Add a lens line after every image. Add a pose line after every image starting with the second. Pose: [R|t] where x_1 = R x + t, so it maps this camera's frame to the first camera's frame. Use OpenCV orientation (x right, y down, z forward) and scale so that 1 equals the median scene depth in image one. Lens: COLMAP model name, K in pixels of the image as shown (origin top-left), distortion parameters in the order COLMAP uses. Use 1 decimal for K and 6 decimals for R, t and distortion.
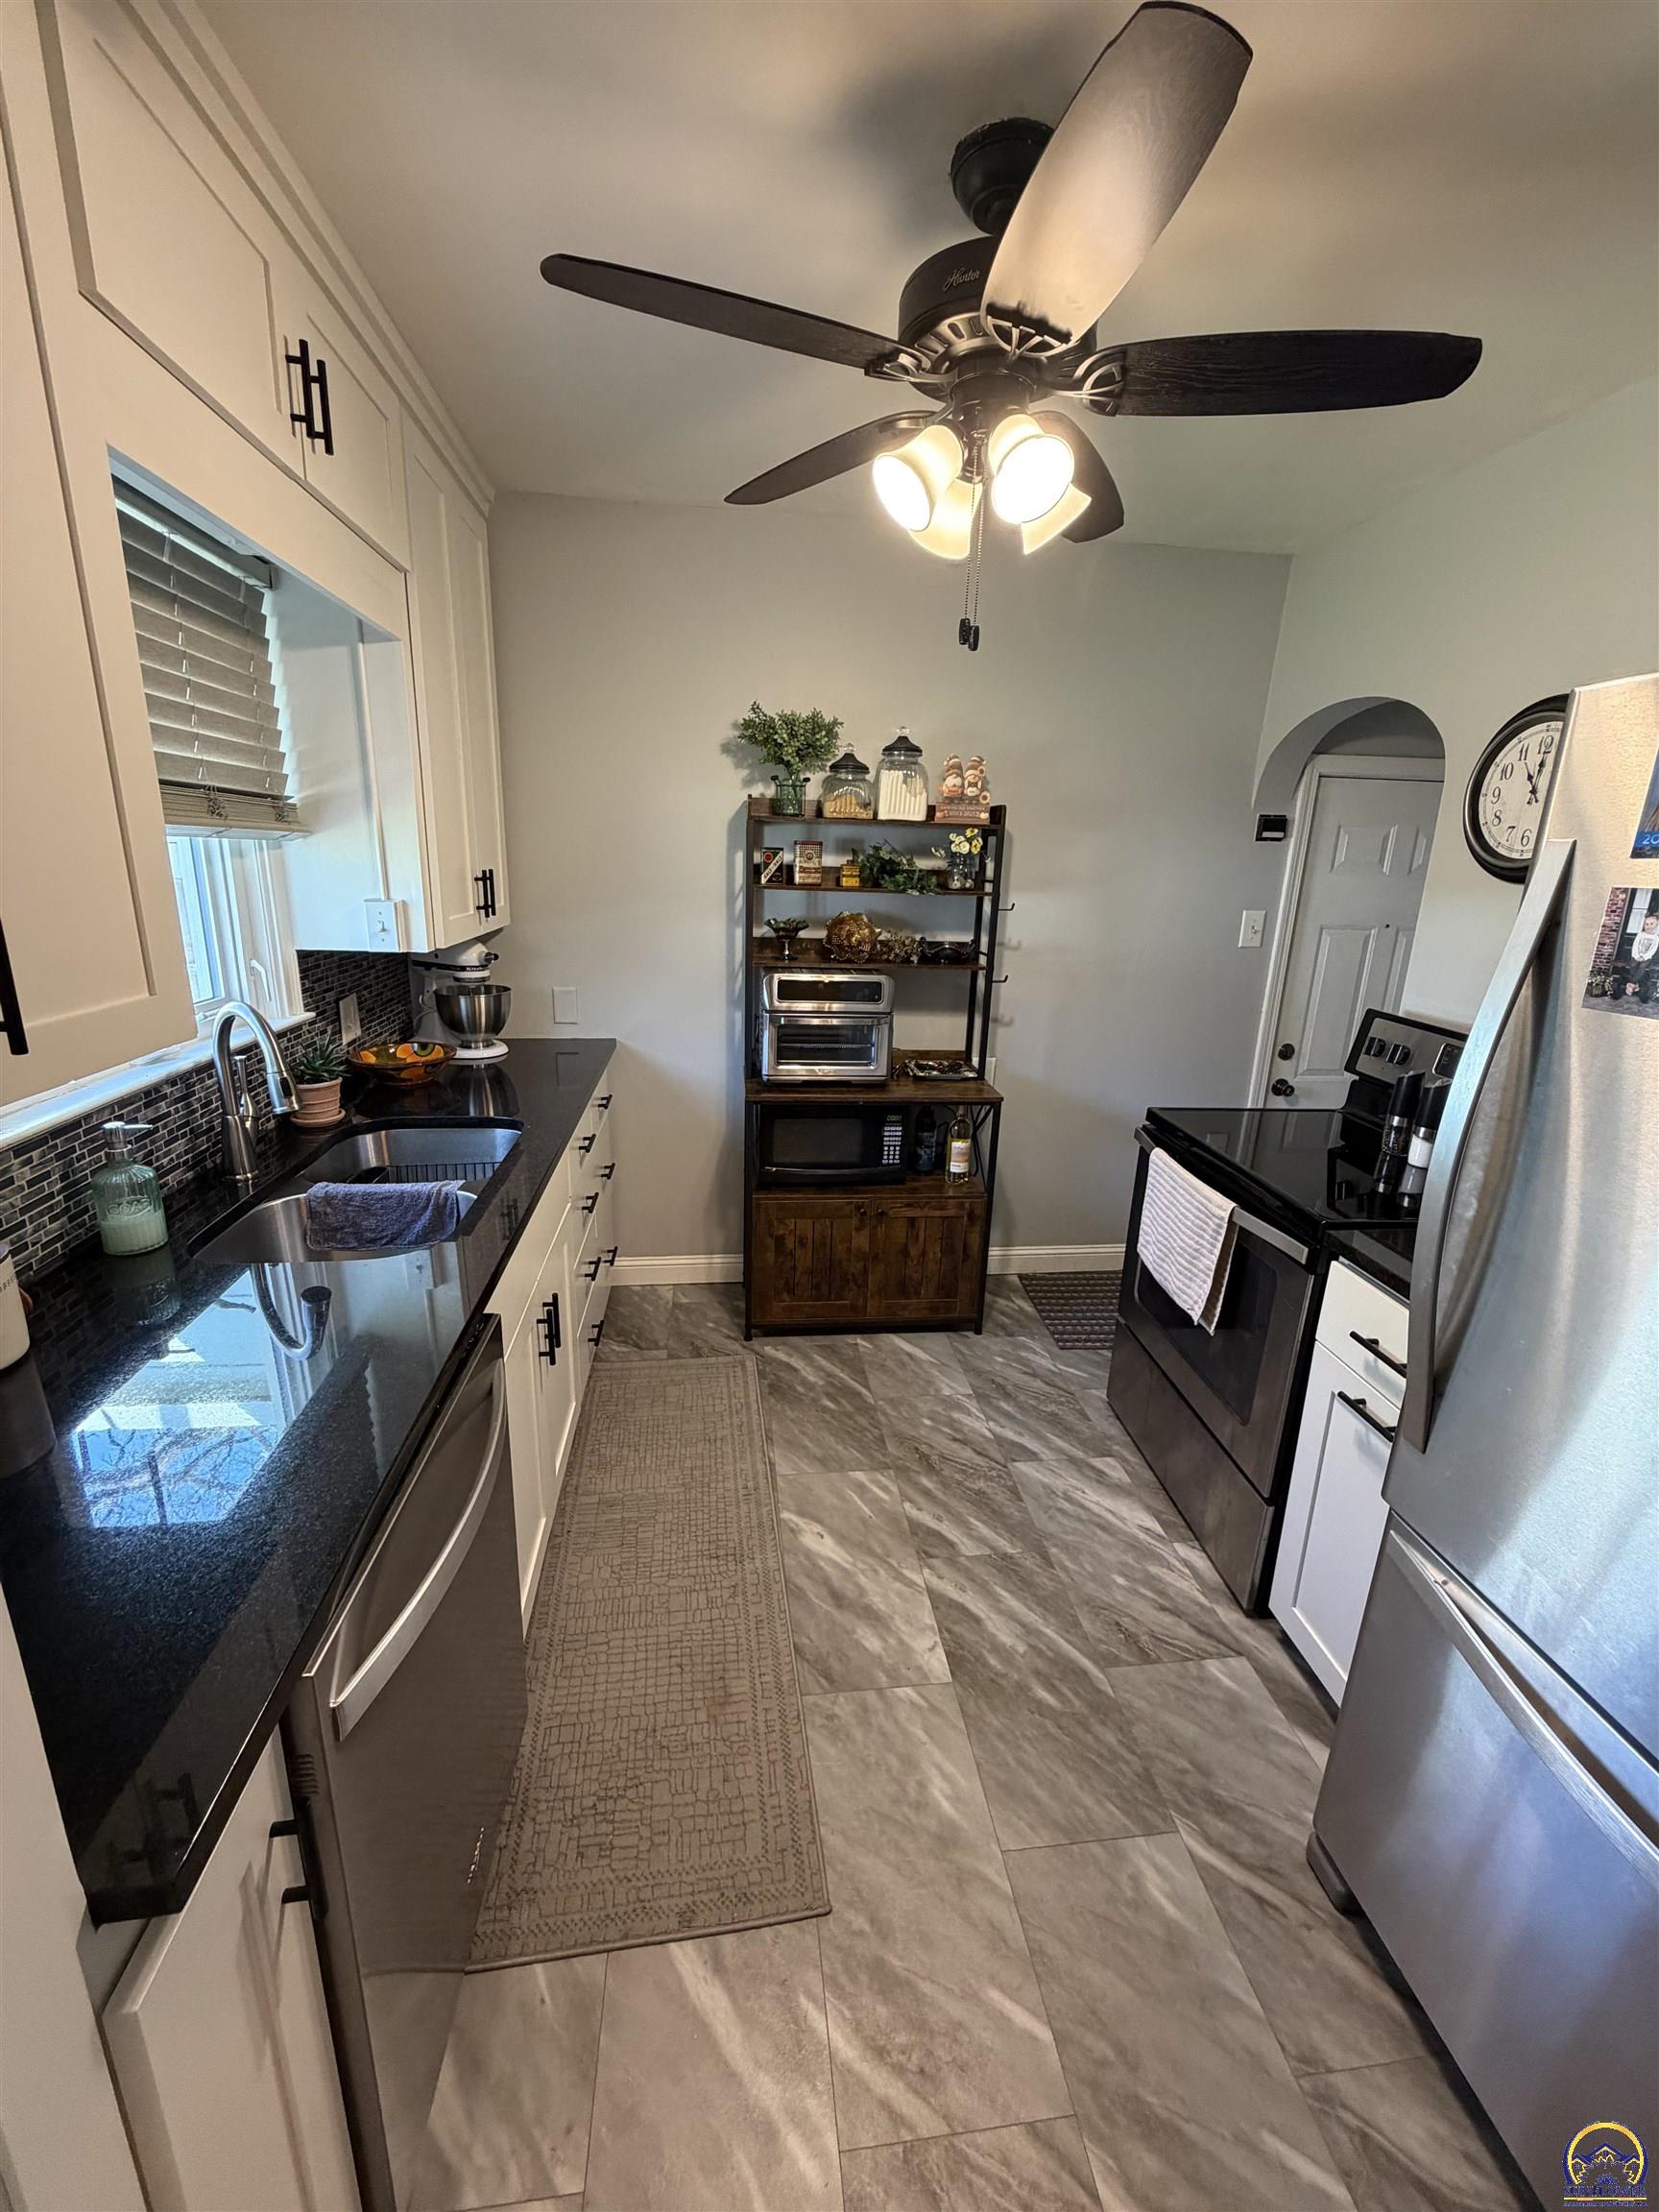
lens RADIAL K [[881.8, 0, 837.8], [0, 881.8, 1101.0], [0, 0, 1]] dist [0.000349, -0.000539]
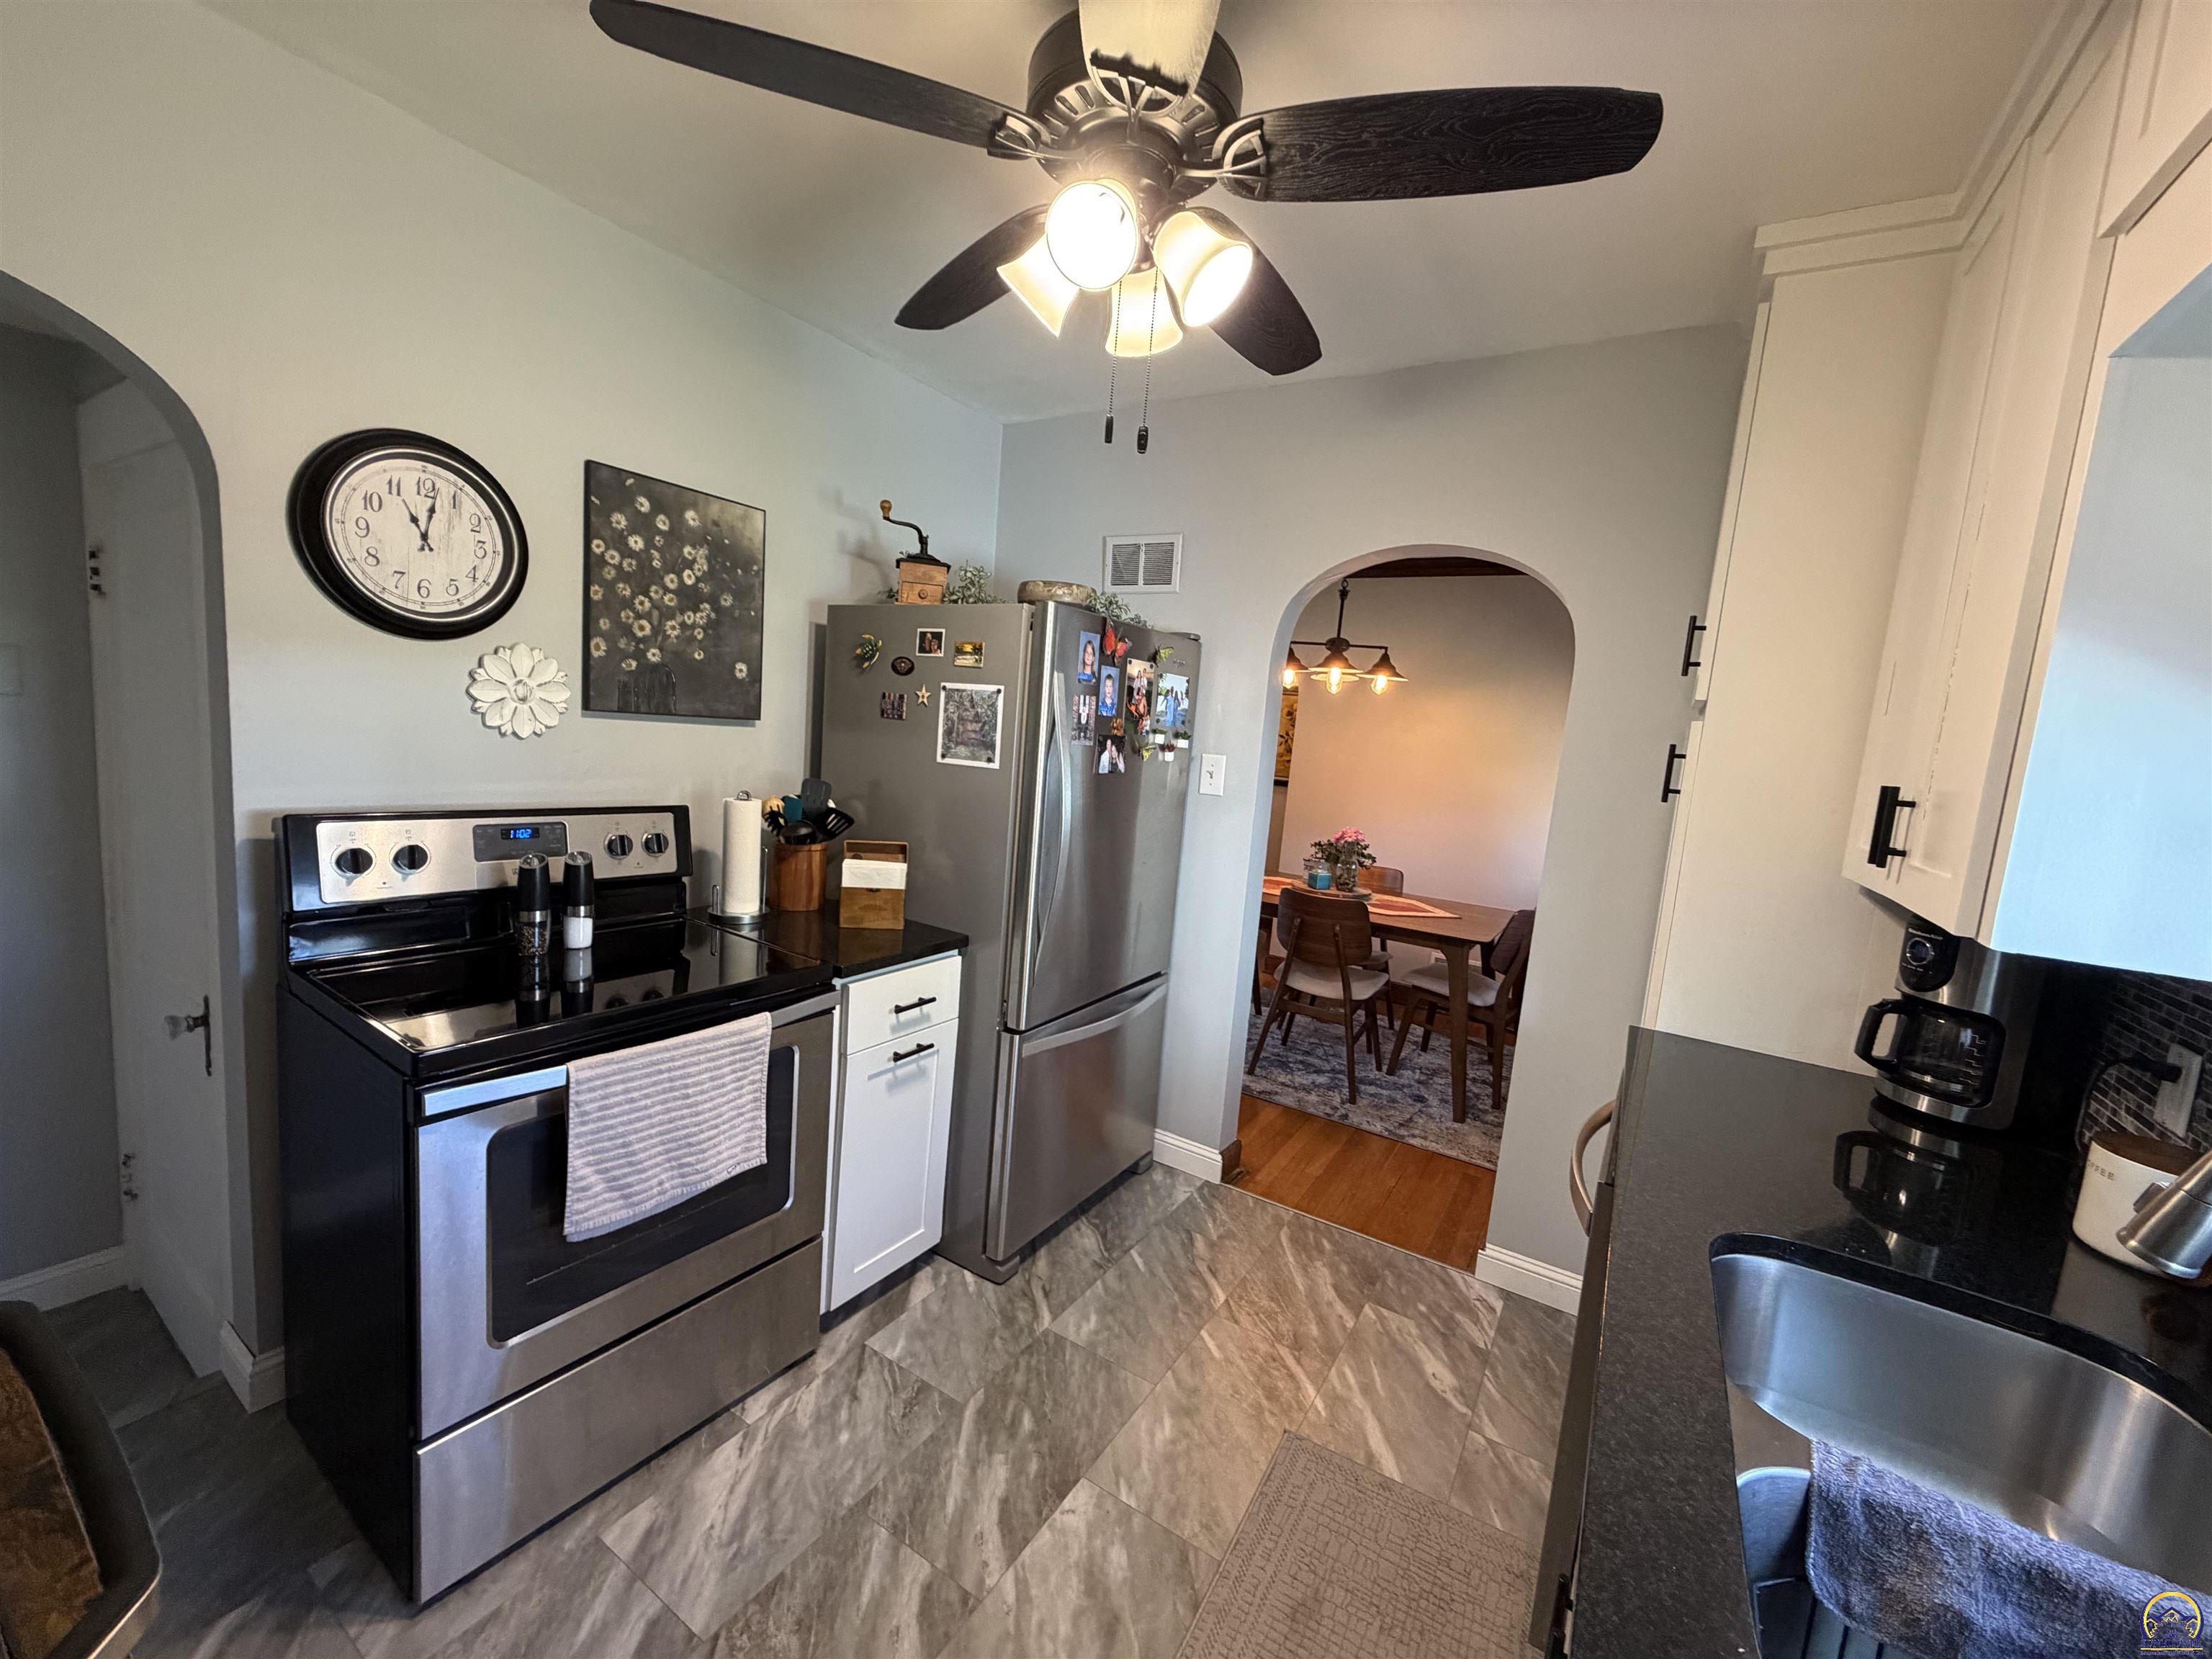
lens RADIAL K [[881.8, 0, 1097.5], [0, 881.8, 823.9], [0, 0, 1]] dist [0.000349, -0.000539]
pose [[-0.762677, -0.167239, 0.624784, -0.349957], [0.070791, 0.938604, 0.337656, -0.345262], [-0.642894, 0.301752, -0.704012, 1.328506]]
